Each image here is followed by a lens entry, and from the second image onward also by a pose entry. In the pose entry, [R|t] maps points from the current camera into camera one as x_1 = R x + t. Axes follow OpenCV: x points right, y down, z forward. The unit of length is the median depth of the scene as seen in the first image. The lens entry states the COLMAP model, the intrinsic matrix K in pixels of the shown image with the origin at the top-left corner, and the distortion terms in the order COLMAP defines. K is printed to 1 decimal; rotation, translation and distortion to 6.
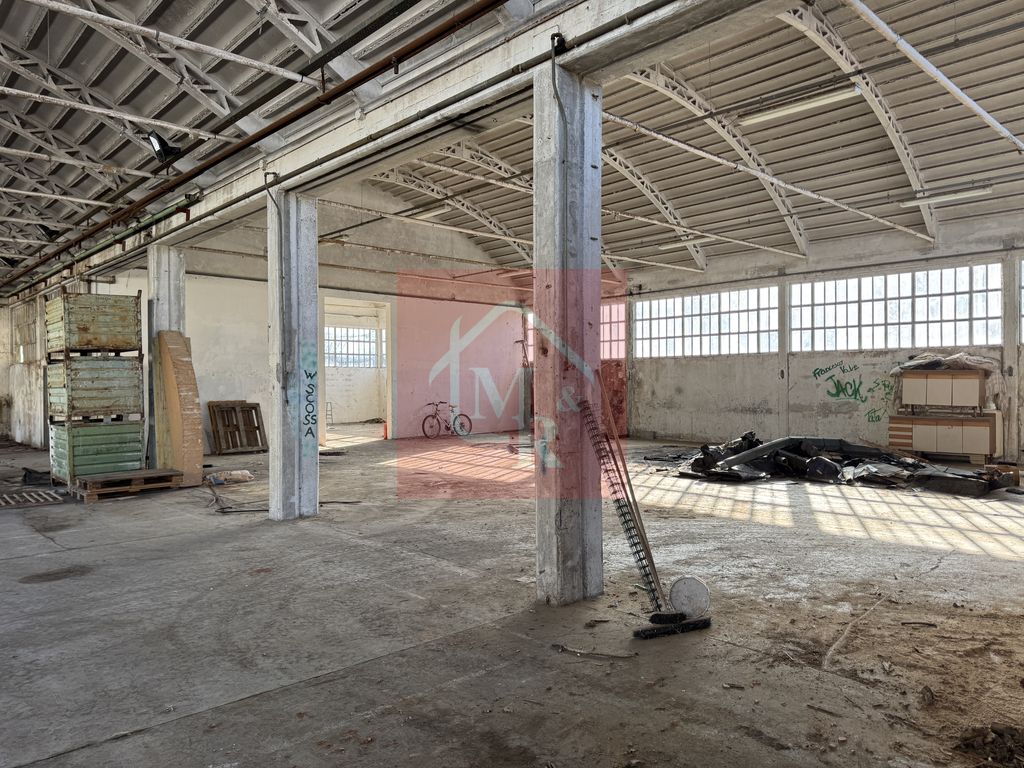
lens RADIAL K [[720.7, 0, 509.6], [0, 720.7, 381.2], [0, 0, 1]] dist [0.107367, -0.136006]
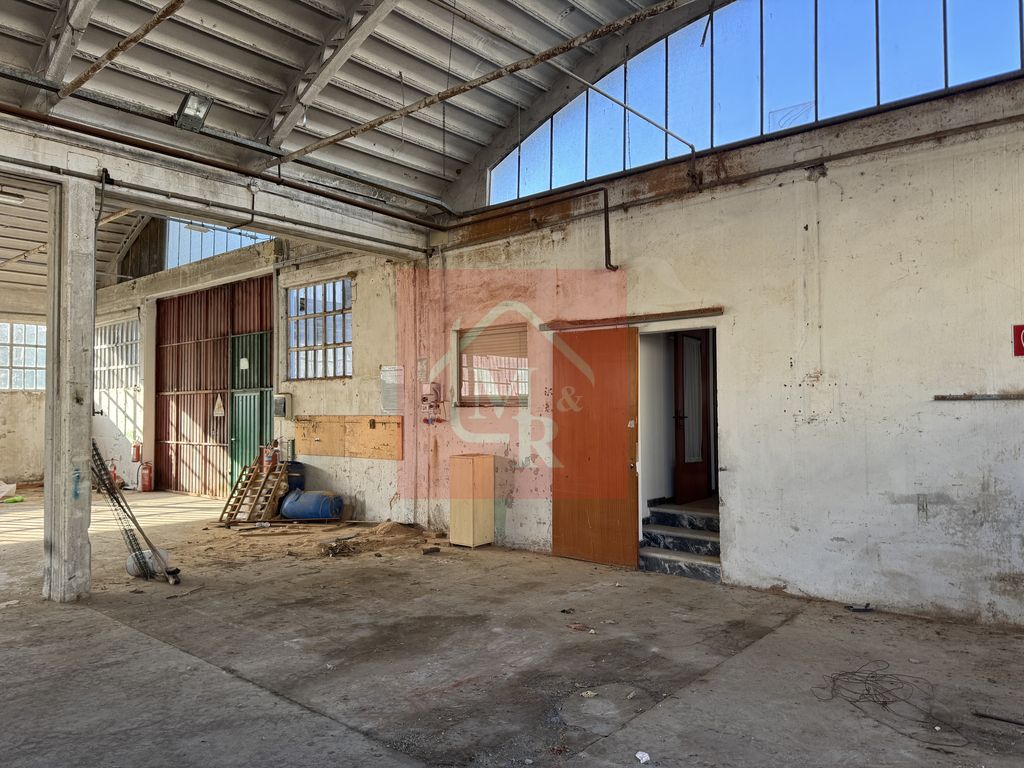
lens RADIAL K [[719.2, 0, 512.5], [0, 719.2, 376.7], [0, 0, 1]] dist [0.085654, -0.095808]
pose [[-0.109816, 0.051289, 0.992628, -0.409101], [0.006793, 0.998683, -0.050850, -0.004104], [-0.993929, 0.001159, -0.110020, 0.120486]]
